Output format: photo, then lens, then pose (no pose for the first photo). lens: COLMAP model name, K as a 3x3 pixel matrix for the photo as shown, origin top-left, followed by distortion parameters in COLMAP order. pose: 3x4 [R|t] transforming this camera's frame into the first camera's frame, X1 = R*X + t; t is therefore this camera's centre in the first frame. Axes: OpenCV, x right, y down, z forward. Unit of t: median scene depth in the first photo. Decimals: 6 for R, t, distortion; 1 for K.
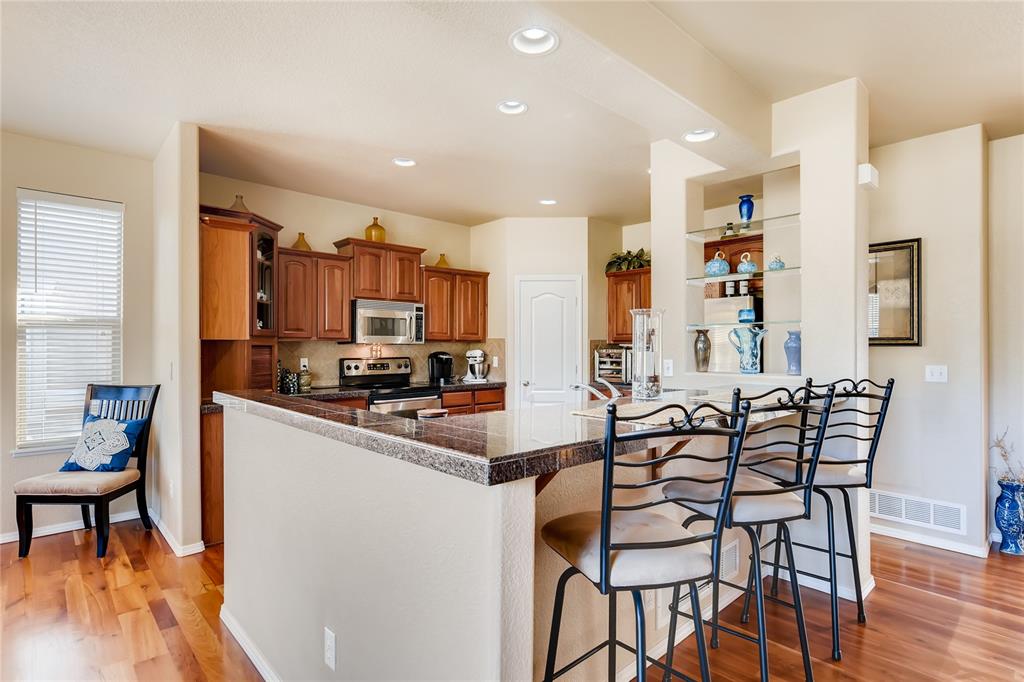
lens RADIAL K [[520.1, 0, 515.4], [0, 520.1, 346.3], [0, 0, 1]] dist [0.000297, 0.001783]
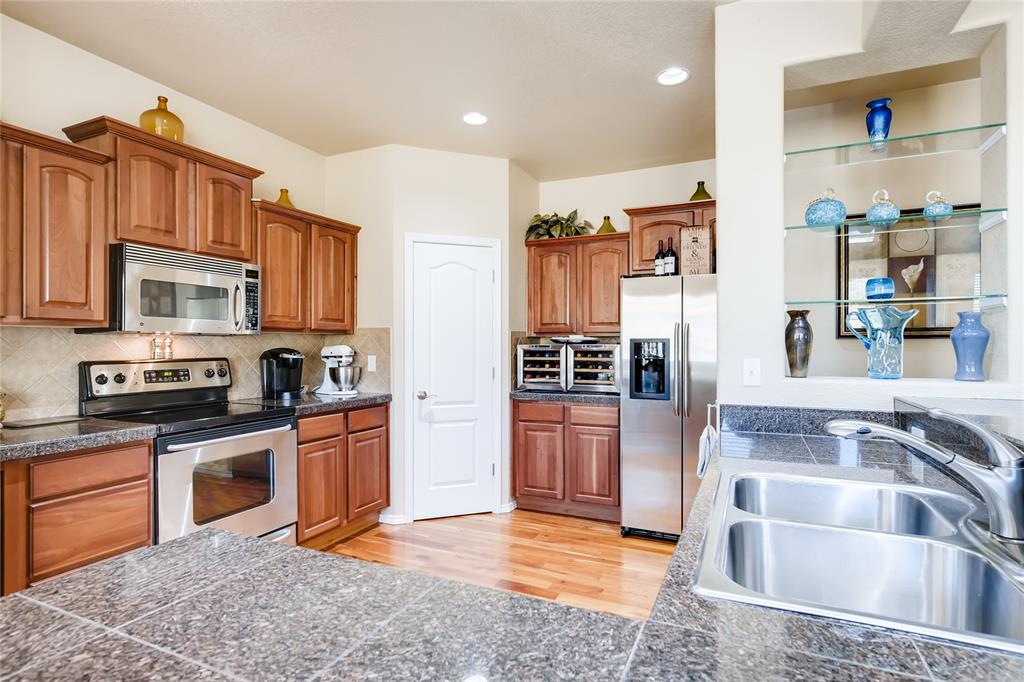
lens RADIAL K [[520.1, 0, 511.1], [0, 520.1, 342.6], [0, 0, 1]] dist [0.000297, 0.001783]
pose [[0.925060, 0.001418, 0.379819, -0.203188], [-0.000162, 0.999994, -0.003340, 0.009305], [-0.379822, 0.003028, 0.925055, 0.534310]]
